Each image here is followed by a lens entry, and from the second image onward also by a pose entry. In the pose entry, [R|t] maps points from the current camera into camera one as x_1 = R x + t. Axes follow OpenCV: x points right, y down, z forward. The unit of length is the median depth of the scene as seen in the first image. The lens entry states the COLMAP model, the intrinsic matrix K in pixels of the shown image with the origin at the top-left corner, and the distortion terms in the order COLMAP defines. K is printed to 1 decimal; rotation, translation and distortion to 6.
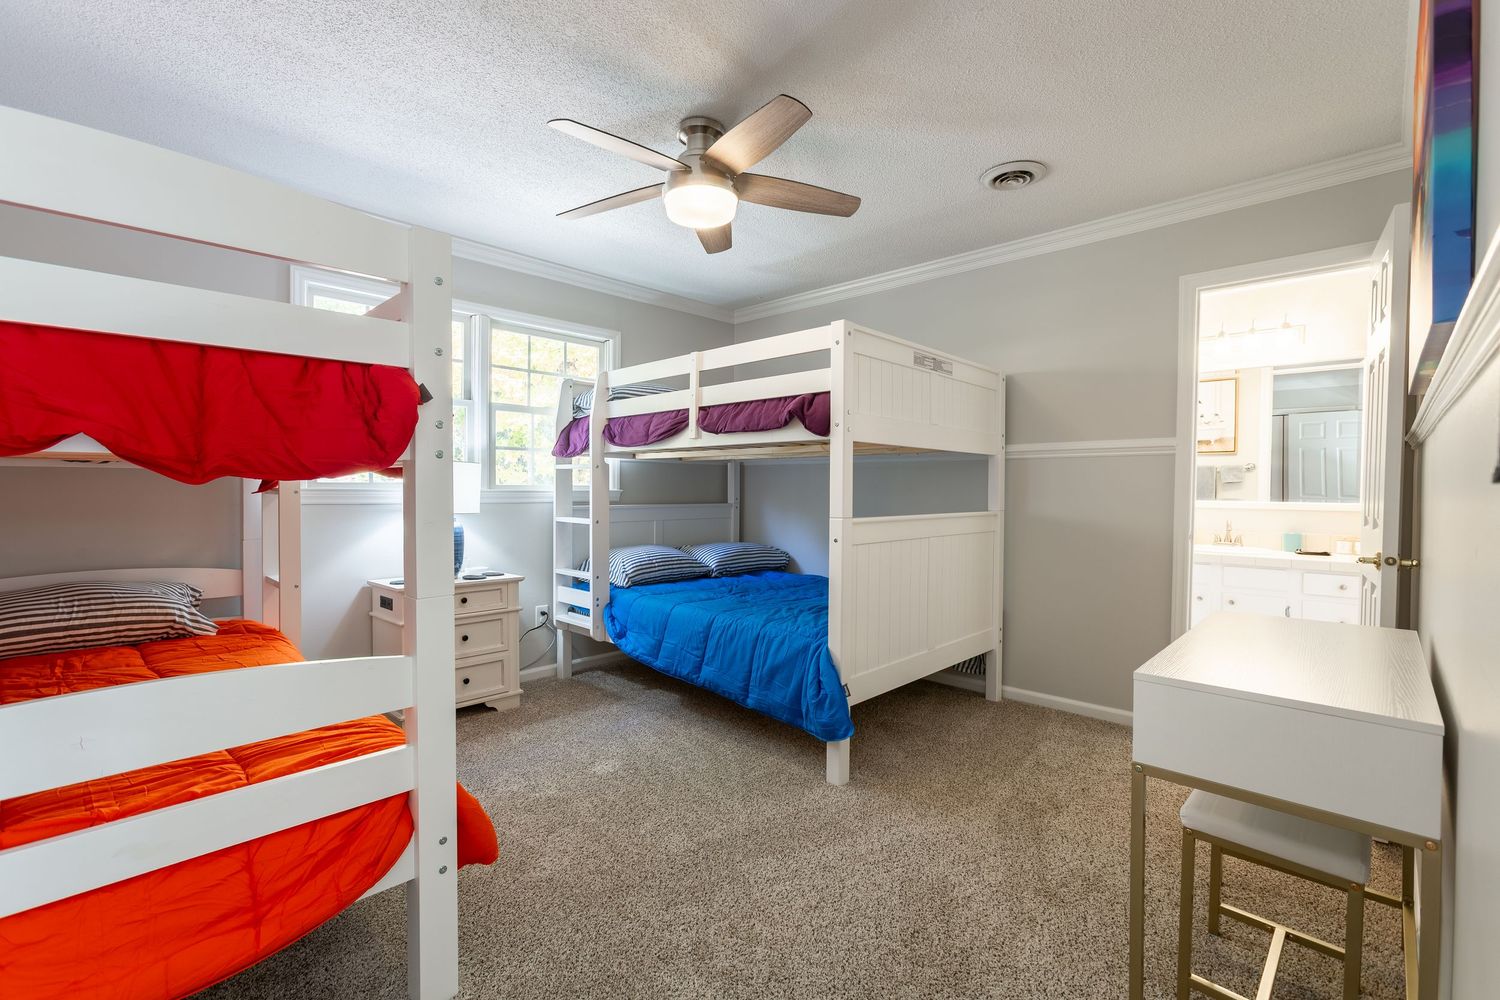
lens RADIAL K [[681.4, 0, 756.4], [0, 681.4, 498.9], [0, 0, 1]] dist [0.000916, 0.003009]
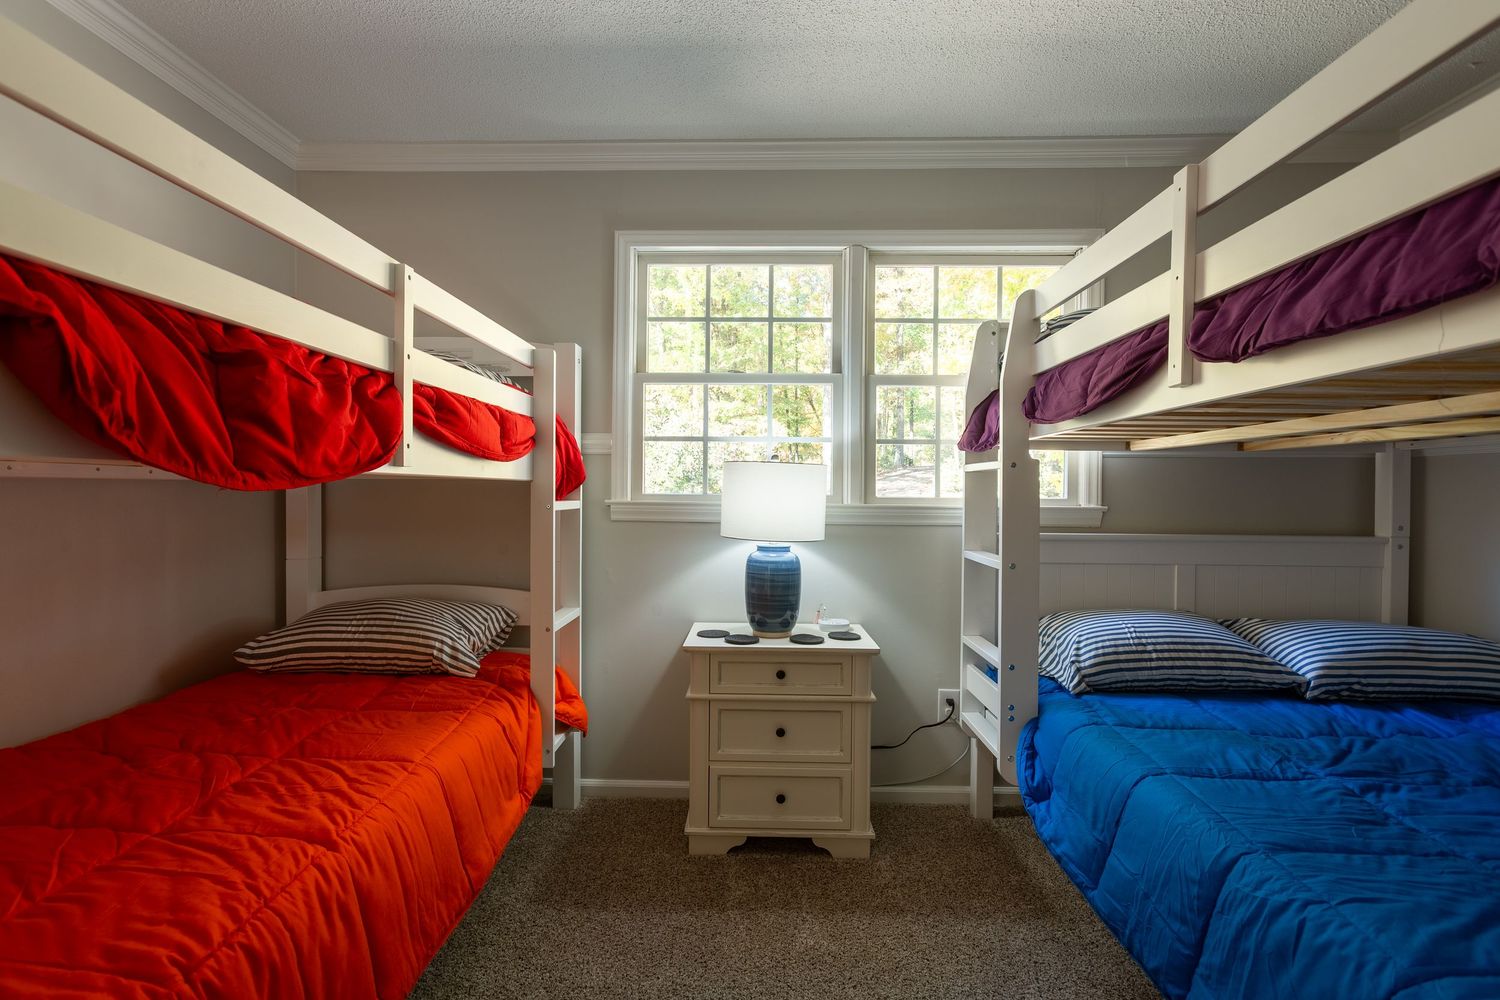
lens RADIAL K [[681.4, 0, 742.5], [0, 681.4, 497.6], [0, 0, 1]] dist [0.000916, 0.003009]
pose [[0.660431, 0.006100, -0.750862, 0.034369], [-0.017431, 0.999822, -0.007209, -0.013705], [0.750684, 0.017849, 0.660420, 0.474242]]
